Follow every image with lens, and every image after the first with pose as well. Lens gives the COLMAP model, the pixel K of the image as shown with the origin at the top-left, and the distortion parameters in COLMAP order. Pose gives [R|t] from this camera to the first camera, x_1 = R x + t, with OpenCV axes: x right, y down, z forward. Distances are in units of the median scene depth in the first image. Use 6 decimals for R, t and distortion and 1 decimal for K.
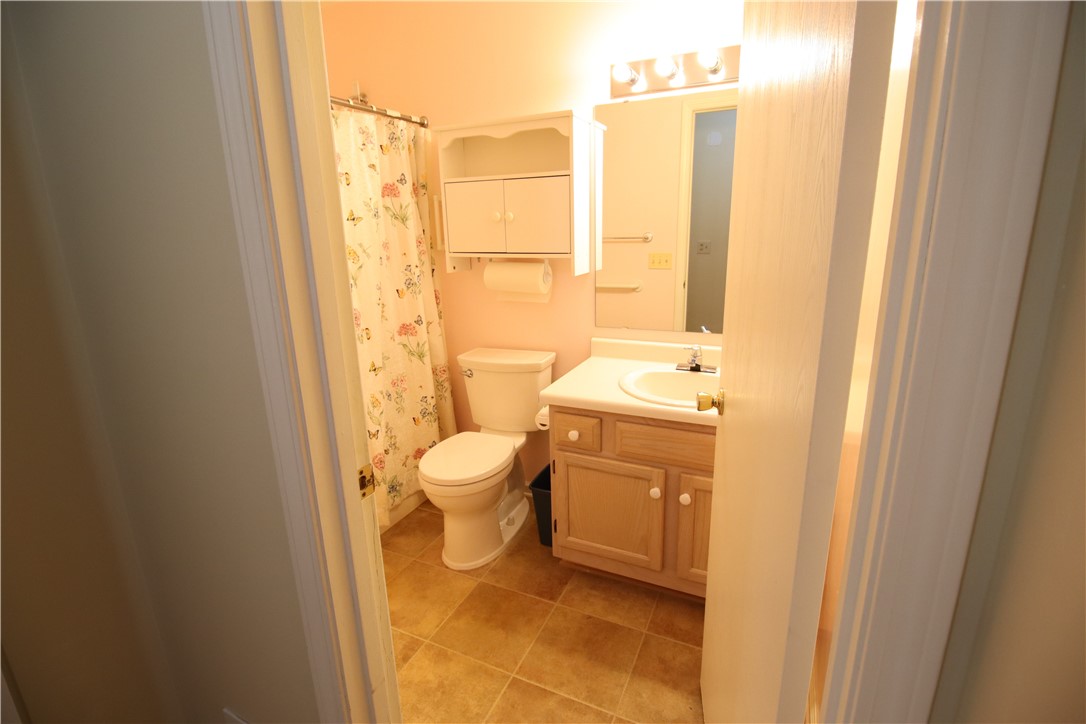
lens RADIAL K [[507.5, 0, 542.8], [0, 507.5, 359.8], [0, 0, 1]] dist [-0.024107, -0.000222]
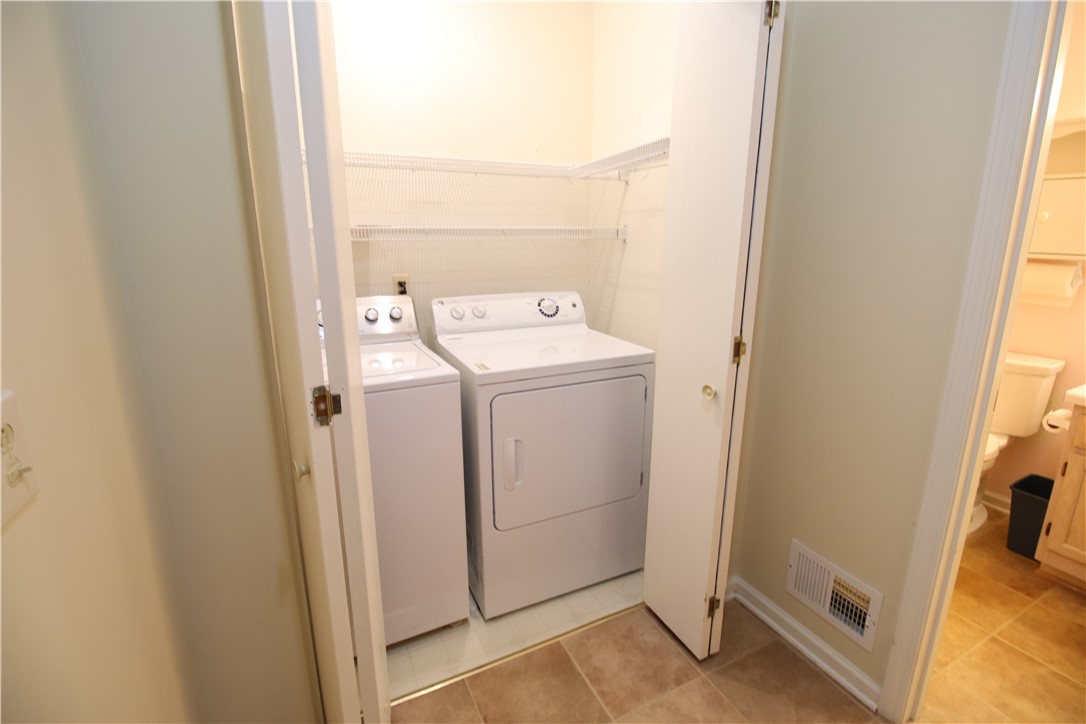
lens RADIAL K [[507.5, 0, 547.2], [0, 507.5, 359.7], [0, 0, 1]] dist [-0.024107, -0.000222]
pose [[0.785558, 0.171052, -0.594676, -0.226570], [-0.171683, 0.983553, 0.056119, 0.117372], [0.594495, 0.058011, 0.802004, -0.374481]]
